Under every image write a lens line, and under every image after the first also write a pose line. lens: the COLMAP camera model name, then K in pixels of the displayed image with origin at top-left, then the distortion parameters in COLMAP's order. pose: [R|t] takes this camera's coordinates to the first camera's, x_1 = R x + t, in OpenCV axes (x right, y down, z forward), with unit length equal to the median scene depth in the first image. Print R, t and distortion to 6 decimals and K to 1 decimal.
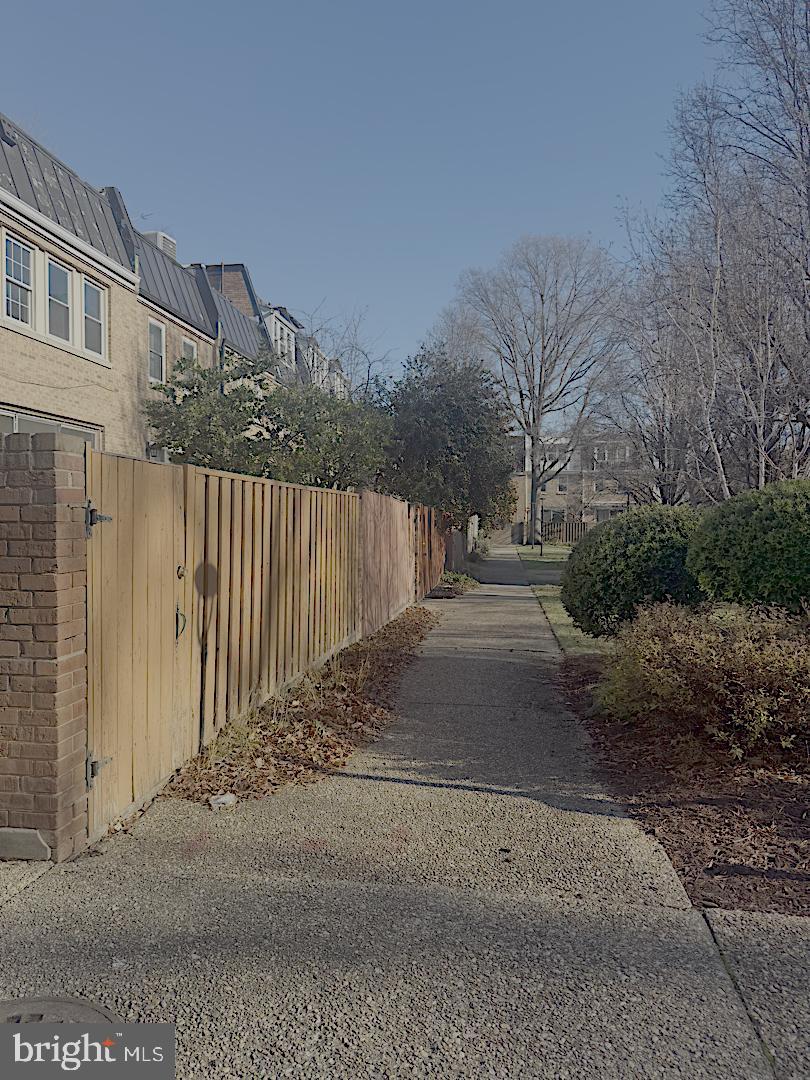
lens RADIAL K [[753.6, 0, 404.8], [0, 753.6, 532.2], [0, 0, 1]] dist [0.020698, -0.016672]
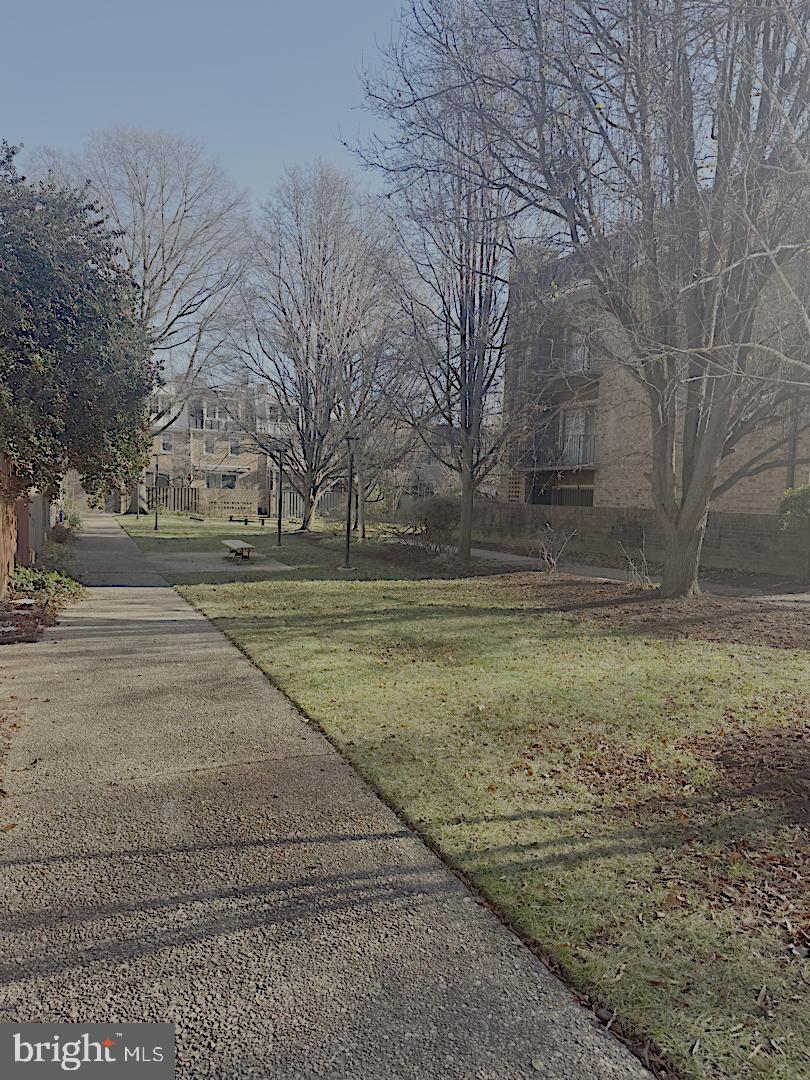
lens RADIAL K [[753.6, 0, 399.4], [0, 753.6, 536.3], [0, 0, 1]] dist [0.020698, -0.016672]
pose [[0.864174, -0.013086, 0.503022, 0.009053], [-0.011943, 0.998847, 0.046503, -0.000436], [-0.503051, -0.046194, 0.863021, 0.202640]]
